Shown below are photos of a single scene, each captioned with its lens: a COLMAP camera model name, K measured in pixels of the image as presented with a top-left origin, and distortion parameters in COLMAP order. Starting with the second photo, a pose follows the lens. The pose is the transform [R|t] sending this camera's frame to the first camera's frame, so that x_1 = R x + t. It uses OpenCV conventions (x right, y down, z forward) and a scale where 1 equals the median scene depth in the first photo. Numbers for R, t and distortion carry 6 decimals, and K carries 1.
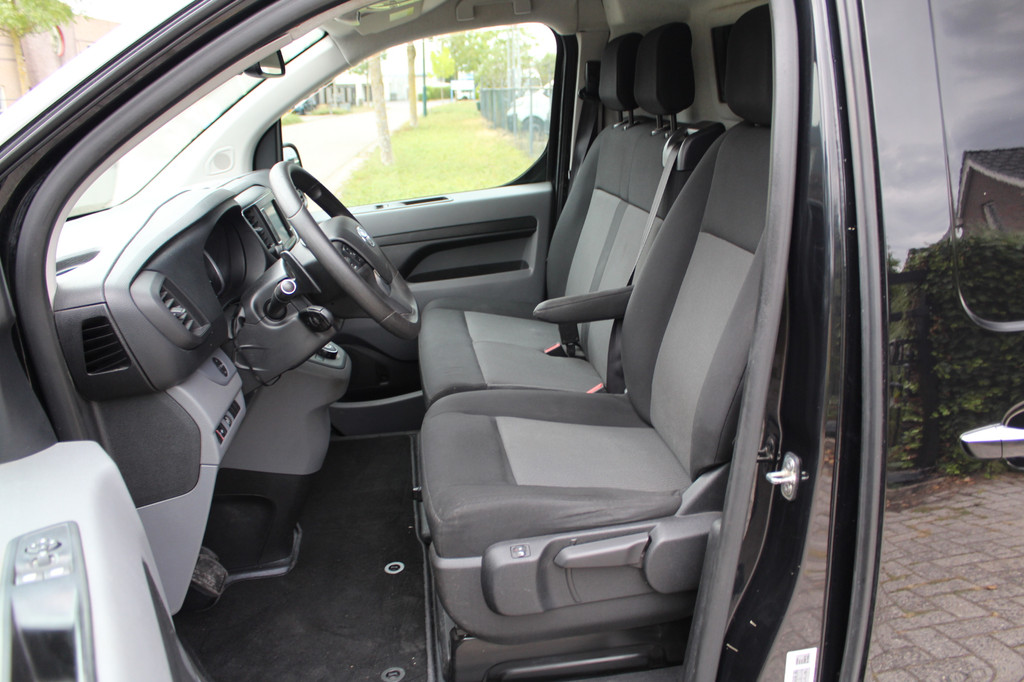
lens RADIAL K [[841.8, 0, 512.0], [0, 841.8, 341.0], [0, 0, 1]] dist [-0.159253, 0.141876]
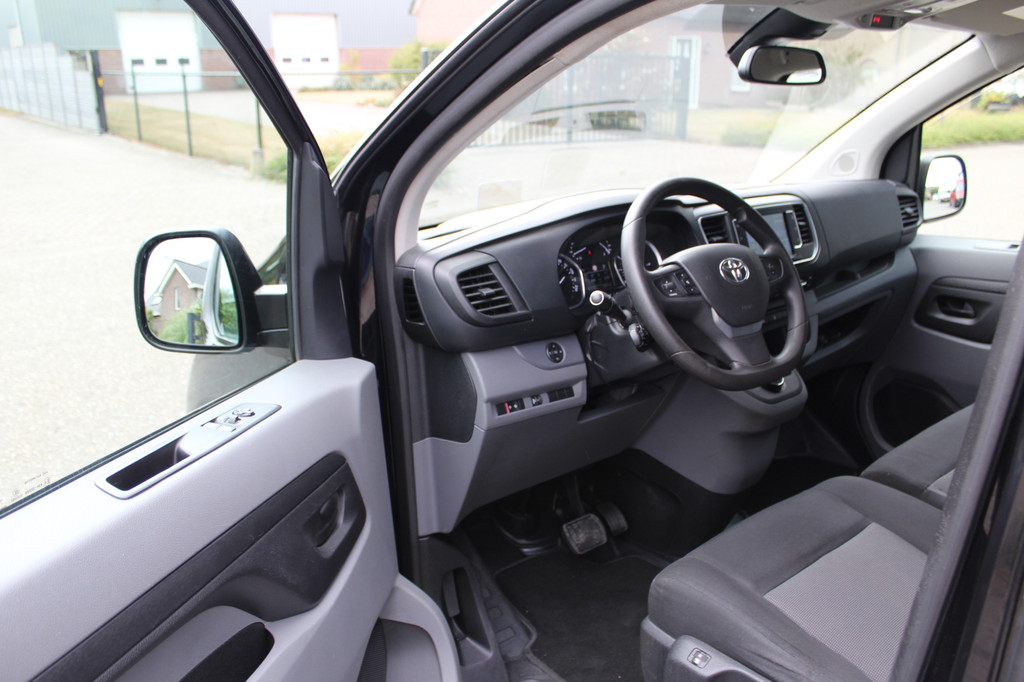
lens RADIAL K [[841.8, 0, 512.0], [0, 841.8, 341.0], [0, 0, 1]] dist [-0.159253, 0.141876]
pose [[0.545779, 0.301879, -0.781661, 0.471257], [-0.275166, 0.945685, 0.173097, -0.157105], [0.791460, 0.120614, 0.599202, 0.282722]]
